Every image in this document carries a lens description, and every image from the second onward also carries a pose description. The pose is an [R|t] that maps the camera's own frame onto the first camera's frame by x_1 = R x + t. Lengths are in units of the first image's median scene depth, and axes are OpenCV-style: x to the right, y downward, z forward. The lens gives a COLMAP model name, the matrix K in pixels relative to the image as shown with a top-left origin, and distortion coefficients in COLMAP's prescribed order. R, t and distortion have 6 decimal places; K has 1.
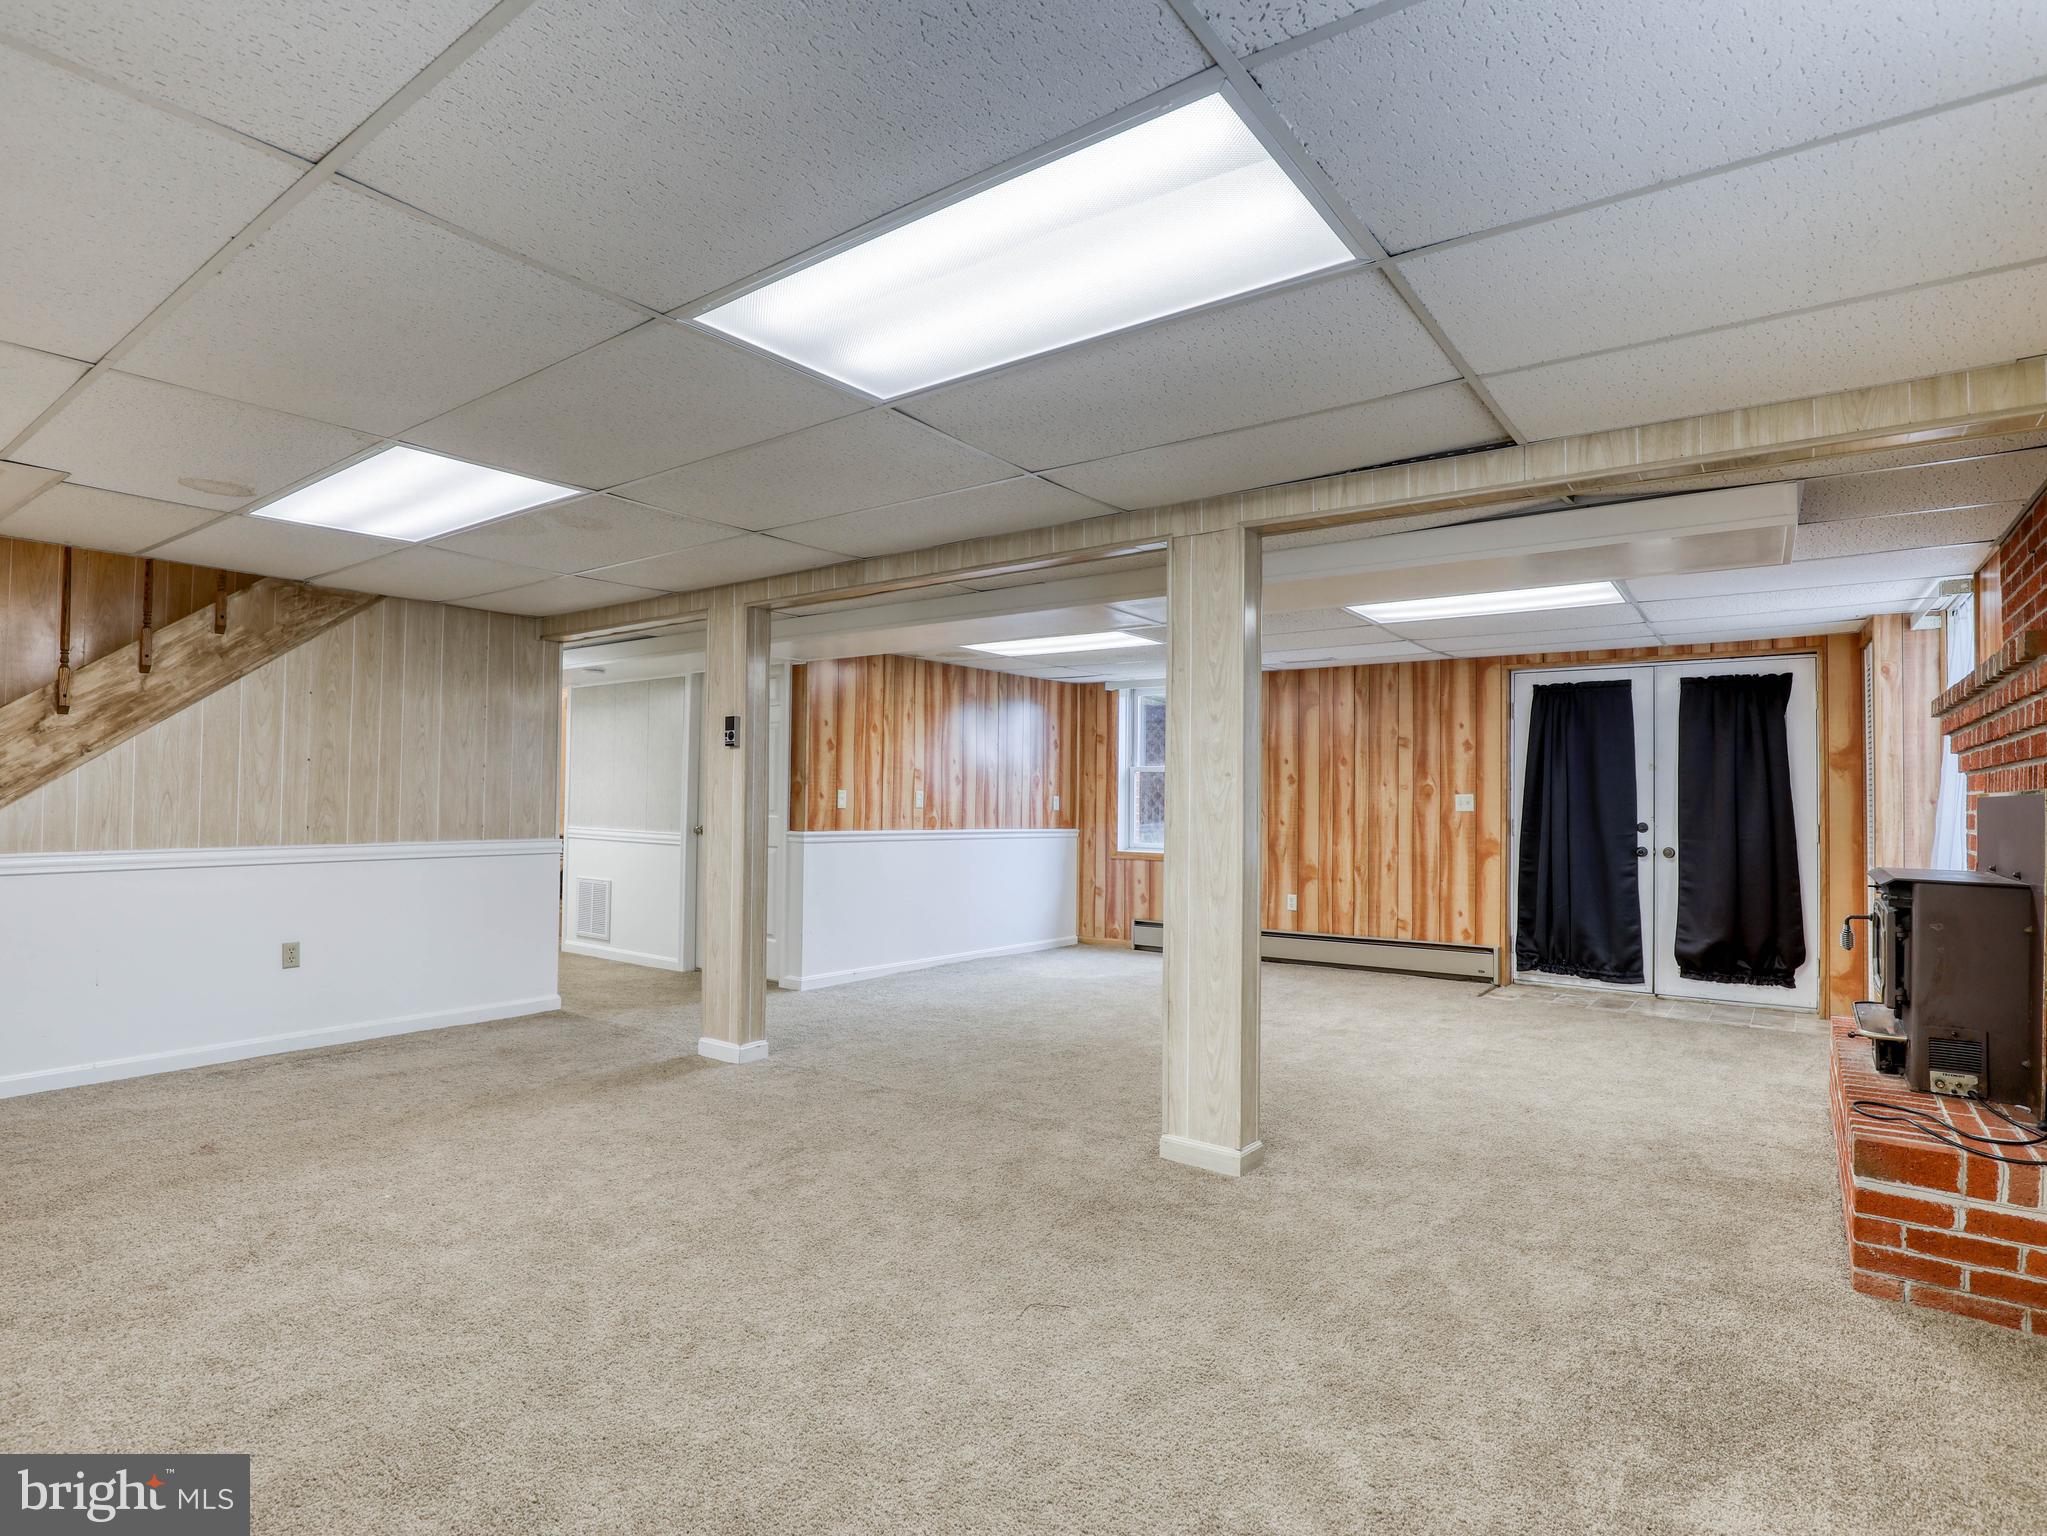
lens RADIAL K [[1055.3, 0, 1037.7], [0, 1055.3, 775.4], [0, 0, 1]] dist [-0.030914, 0.001130]
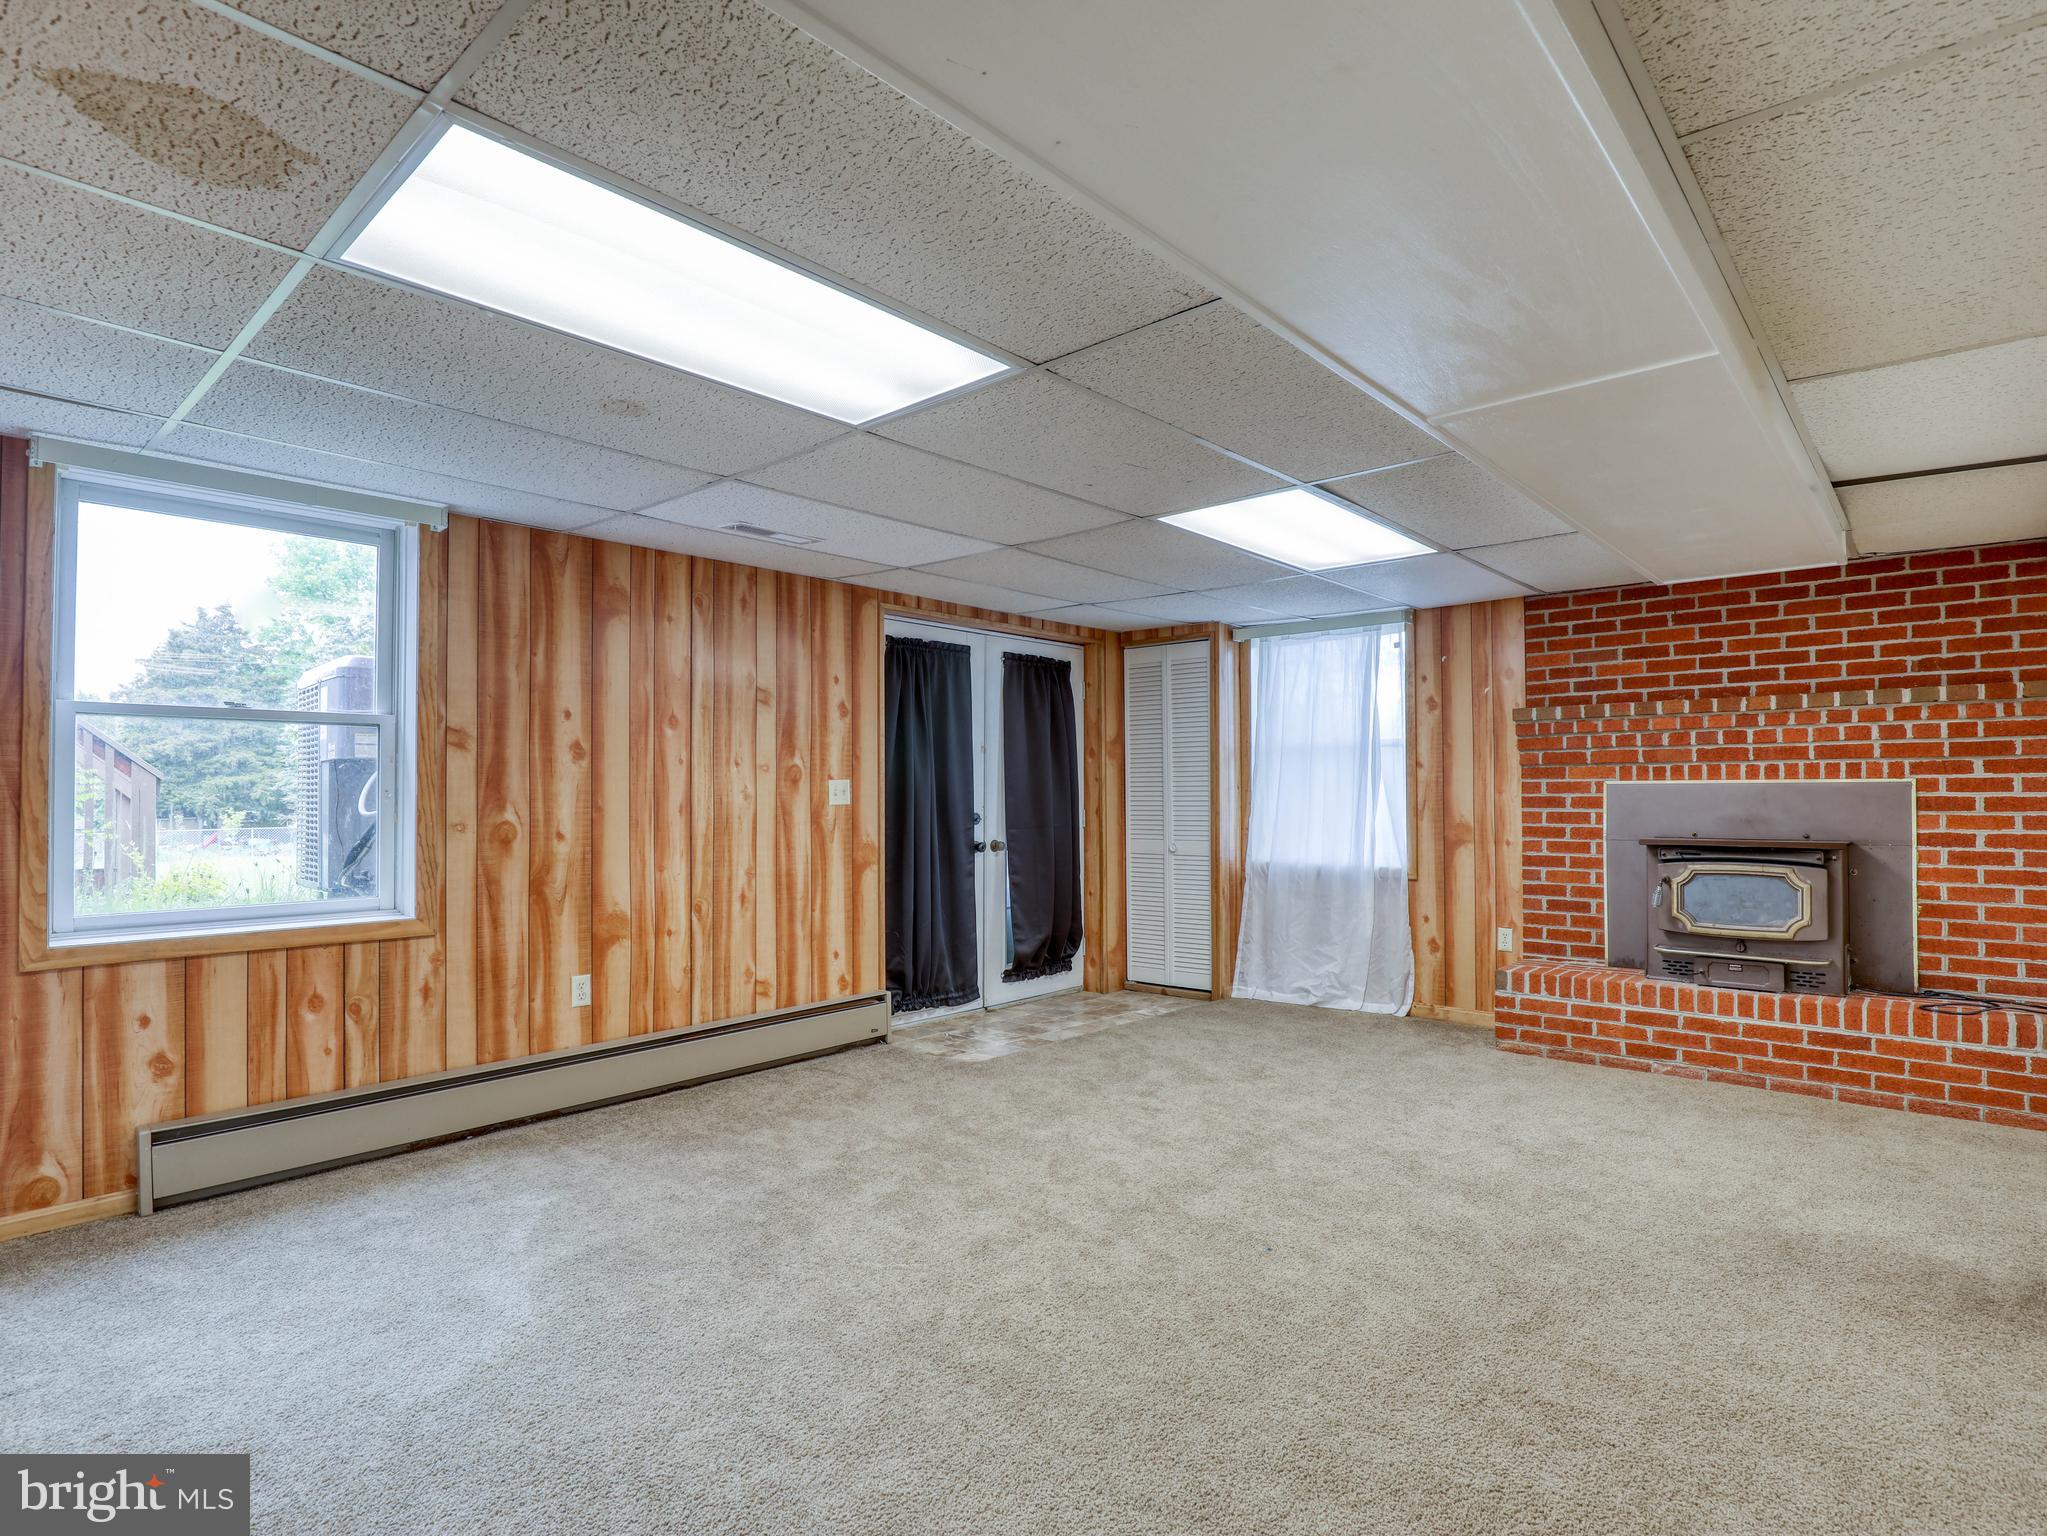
lens RADIAL K [[1055.3, 0, 1037.7], [0, 1055.3, 775.4], [0, 0, 1]] dist [-0.030914, 0.001130]
pose [[0.107309, 0.004948, 0.994213, -0.258522], [-0.018931, 0.999816, -0.002933, 0.014354], [-0.994046, -0.018506, 0.107383, 0.780019]]
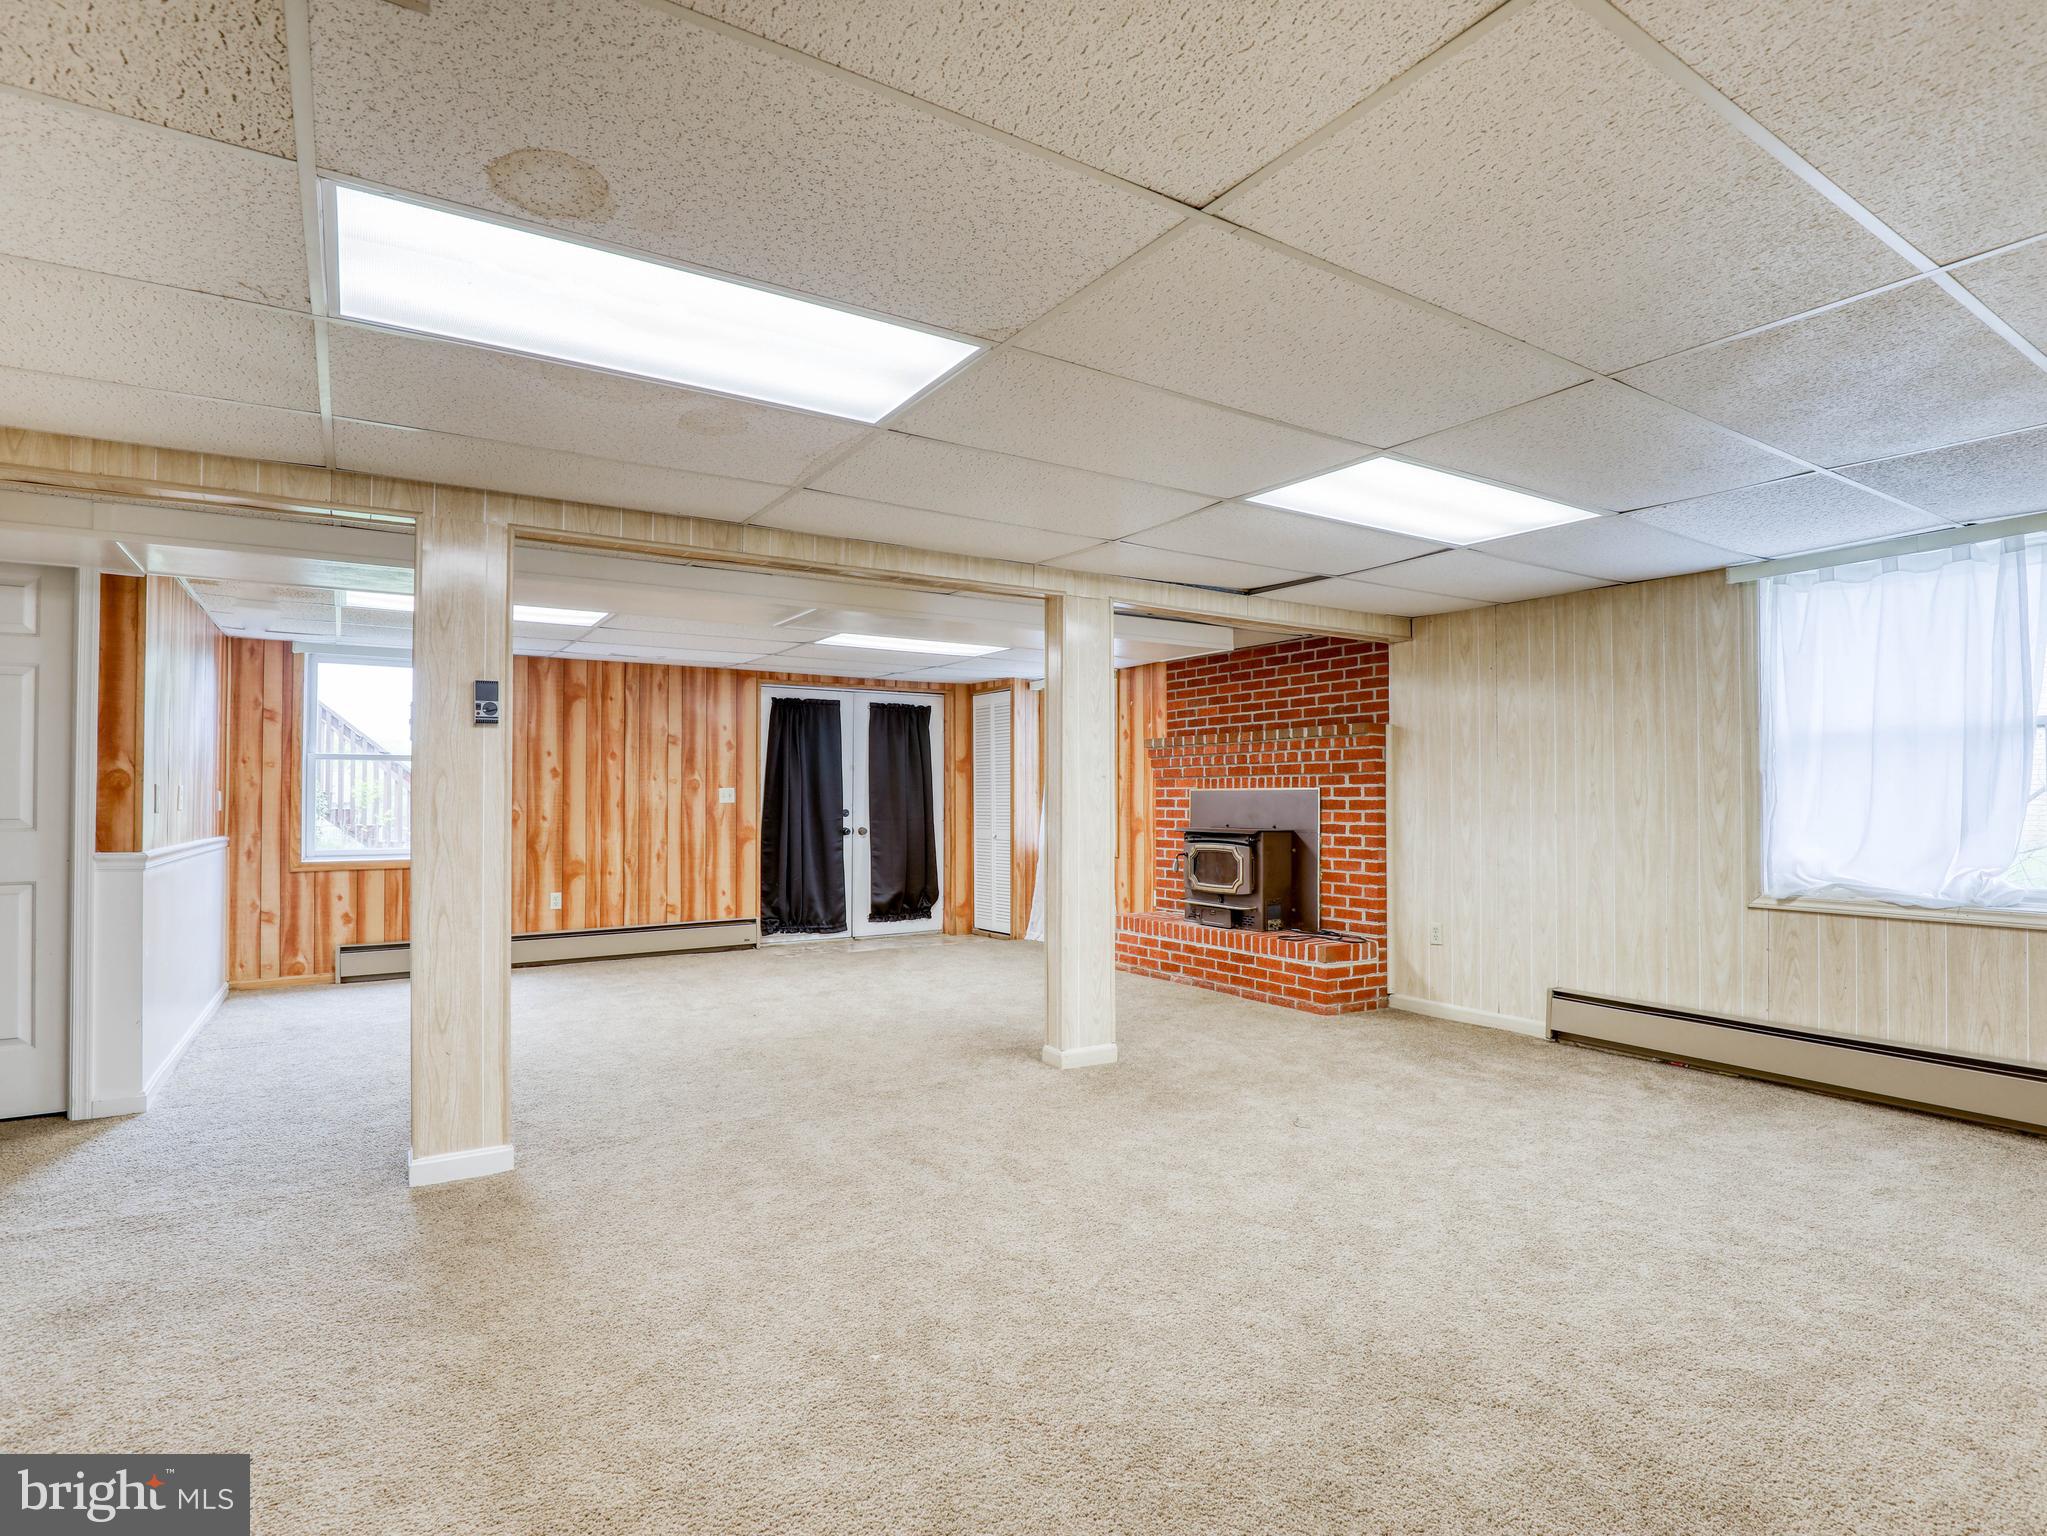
lens RADIAL K [[1055.3, 0, 1037.7], [0, 1055.3, 775.4], [0, 0, 1]] dist [-0.030914, 0.001130]
pose [[0.359697, 0.008455, 0.933031, -0.527797], [-0.017034, 0.999852, -0.002494, 0.001350], [-0.932914, -0.014996, 0.359788, 0.267407]]
